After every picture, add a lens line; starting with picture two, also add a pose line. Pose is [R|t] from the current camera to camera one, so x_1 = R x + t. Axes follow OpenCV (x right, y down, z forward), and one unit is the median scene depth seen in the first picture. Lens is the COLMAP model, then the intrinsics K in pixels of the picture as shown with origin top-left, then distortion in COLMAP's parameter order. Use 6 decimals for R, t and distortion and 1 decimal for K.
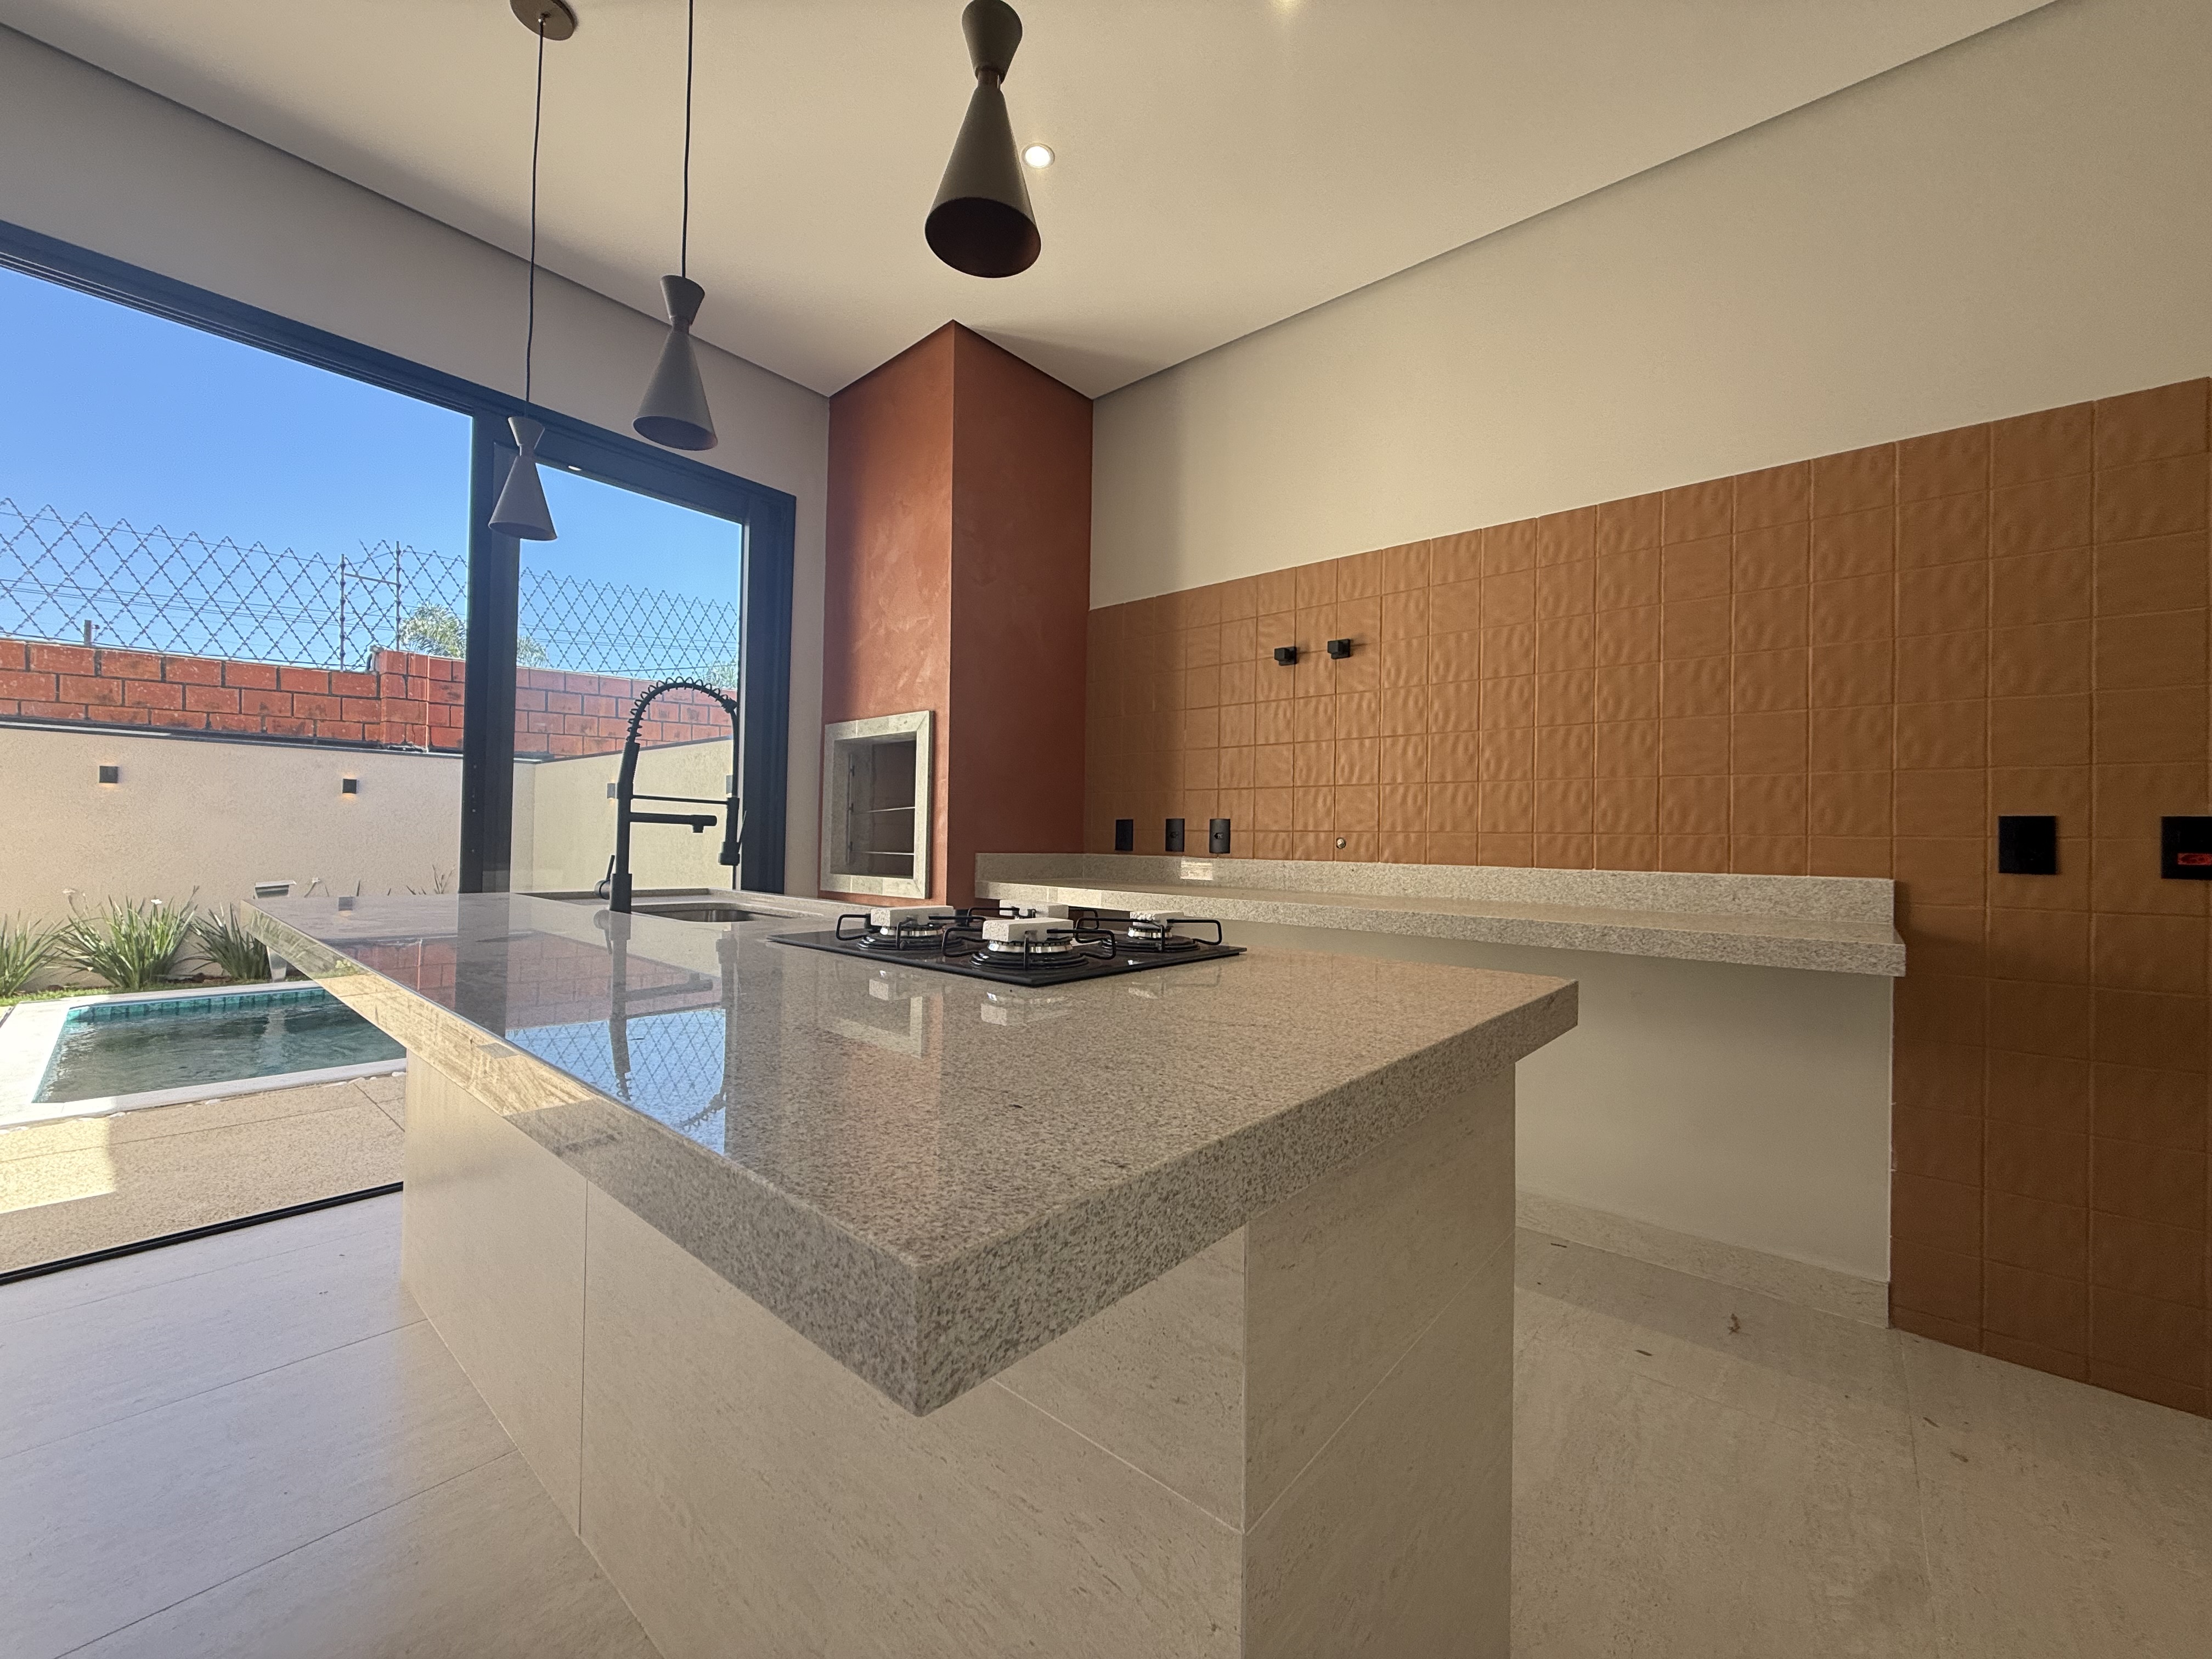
lens RADIAL K [[875.3, 0, 1097.1], [0, 875.3, 828.9], [0, 0, 1]] dist [0.001036, 0.000393]
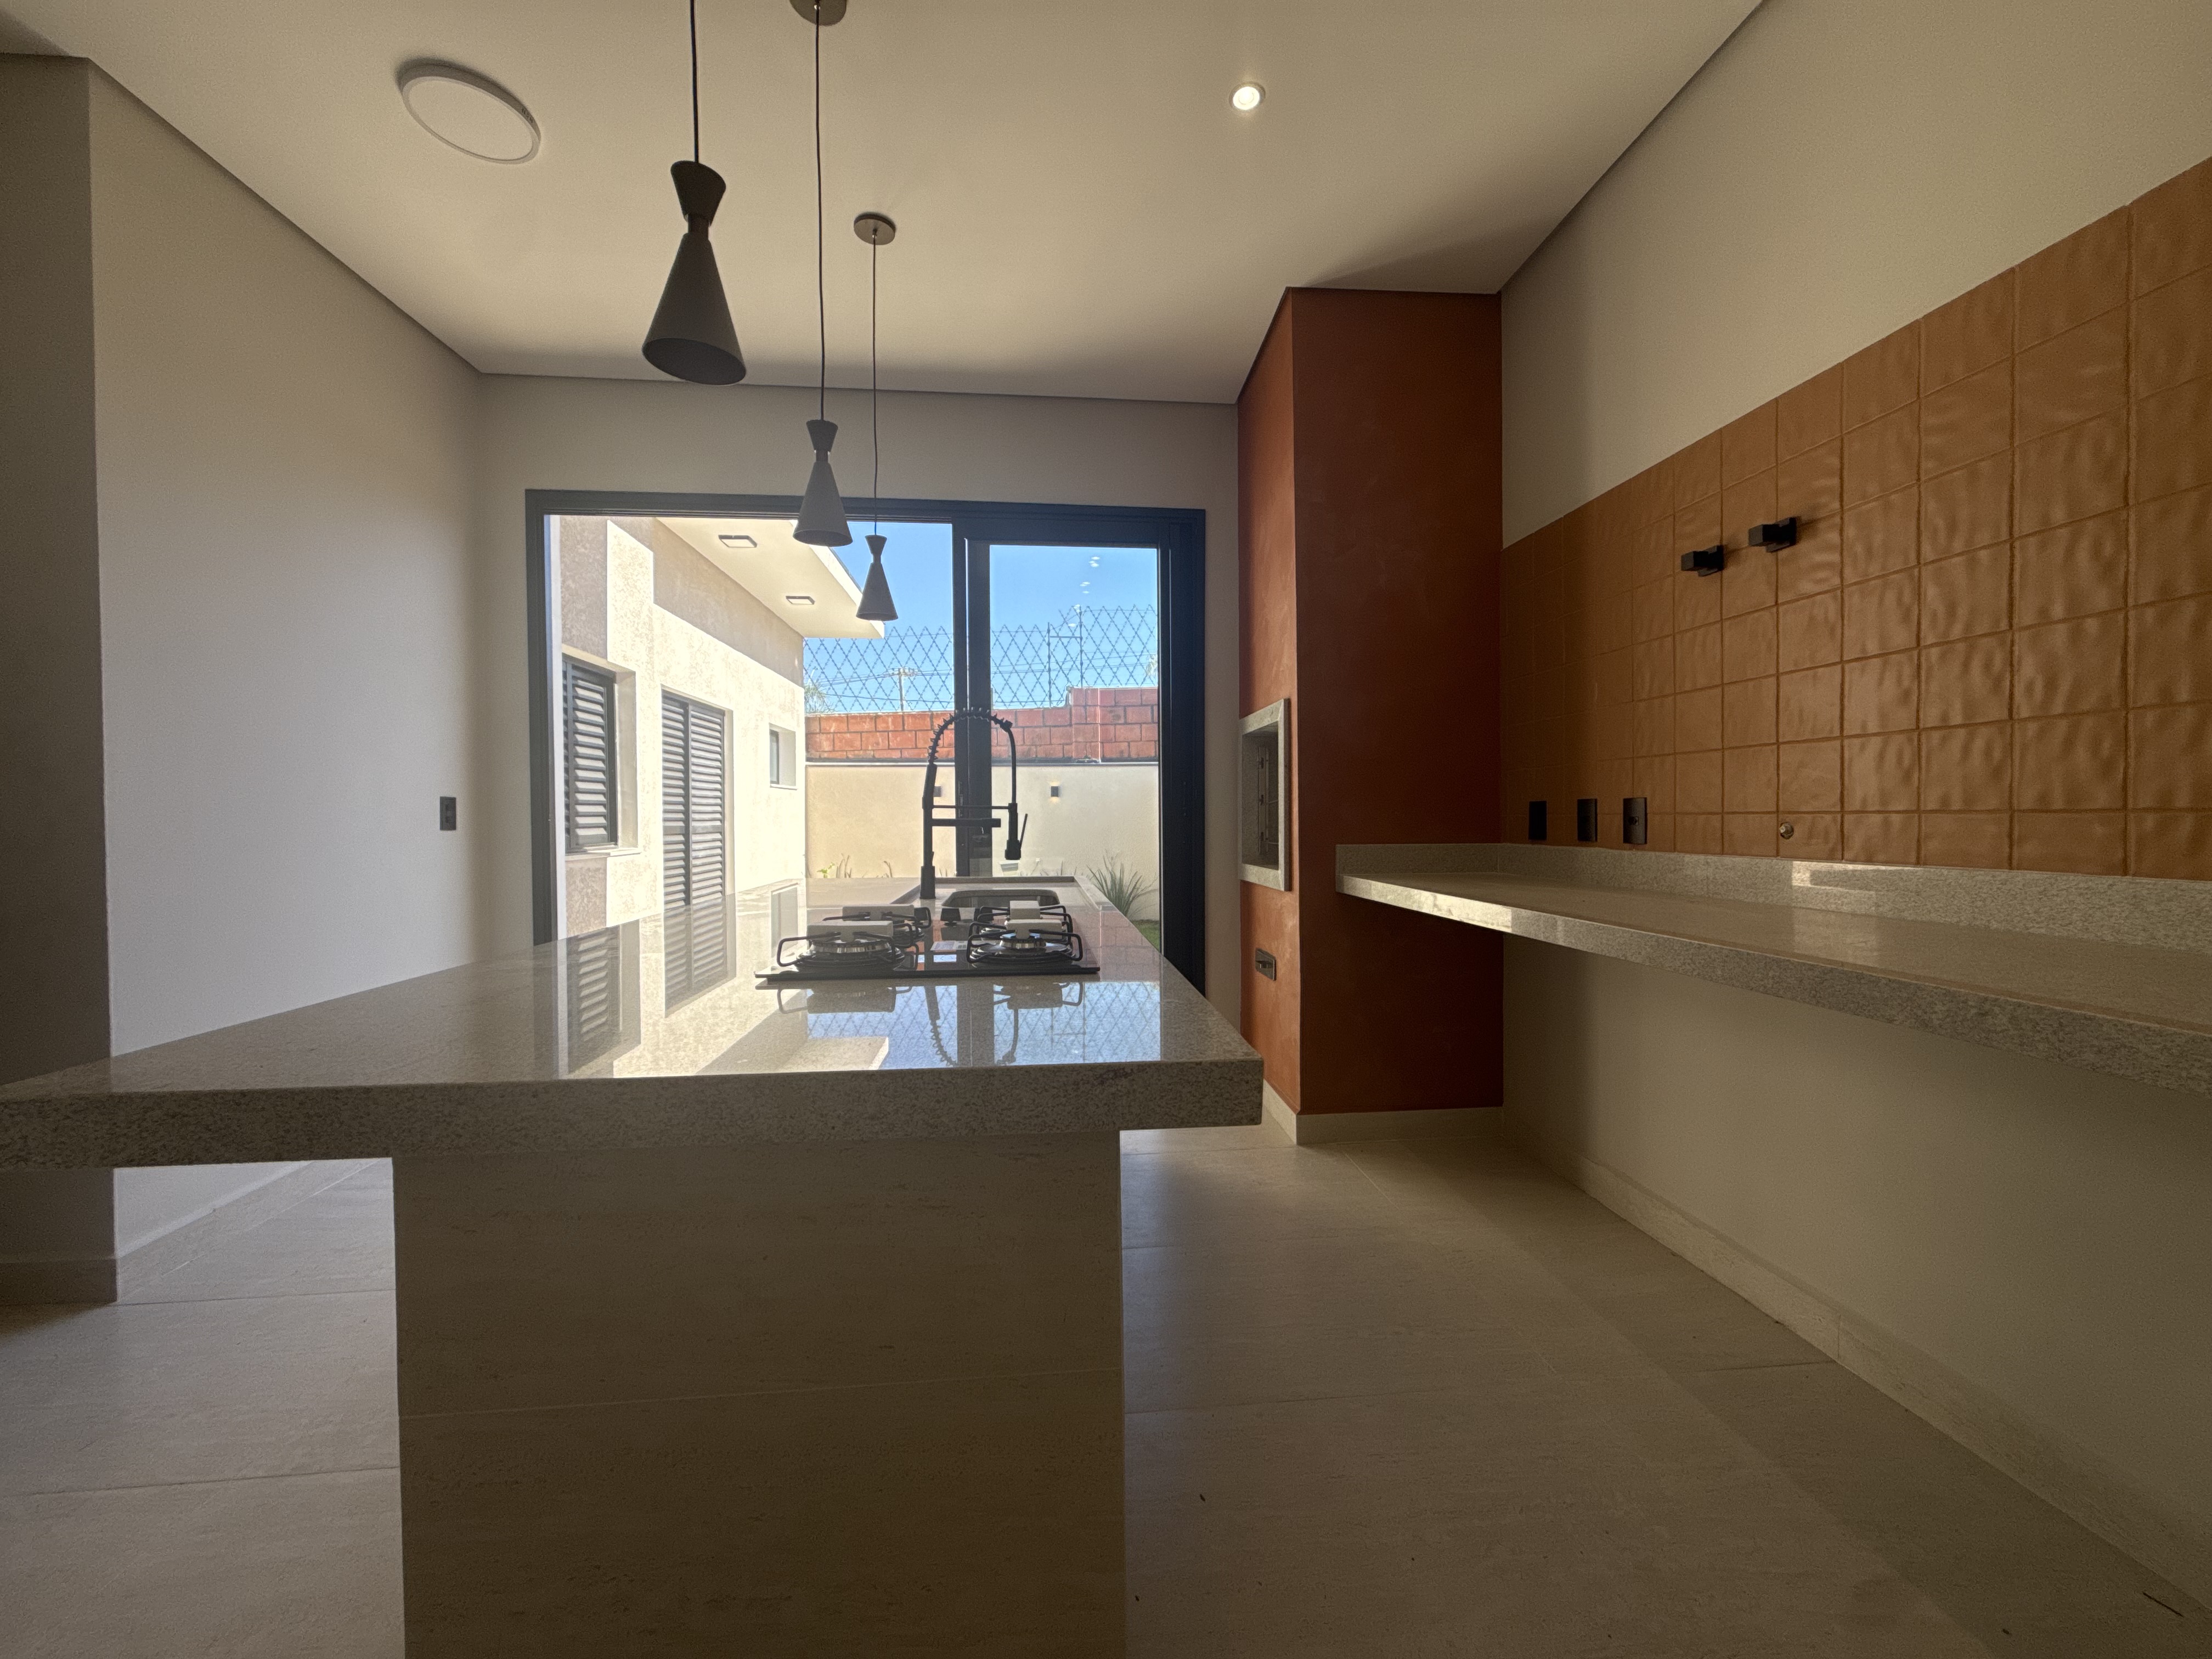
lens RADIAL K [[875.3, 0, 1095.9], [0, 875.3, 825.7], [0, 0, 1]] dist [0.001036, 0.000393]
pose [[0.717573, -0.016855, -0.696279, 0.330769], [0.029806, 0.999534, 0.006521, -0.006231], [0.695845, -0.025432, 0.717742, 0.149283]]
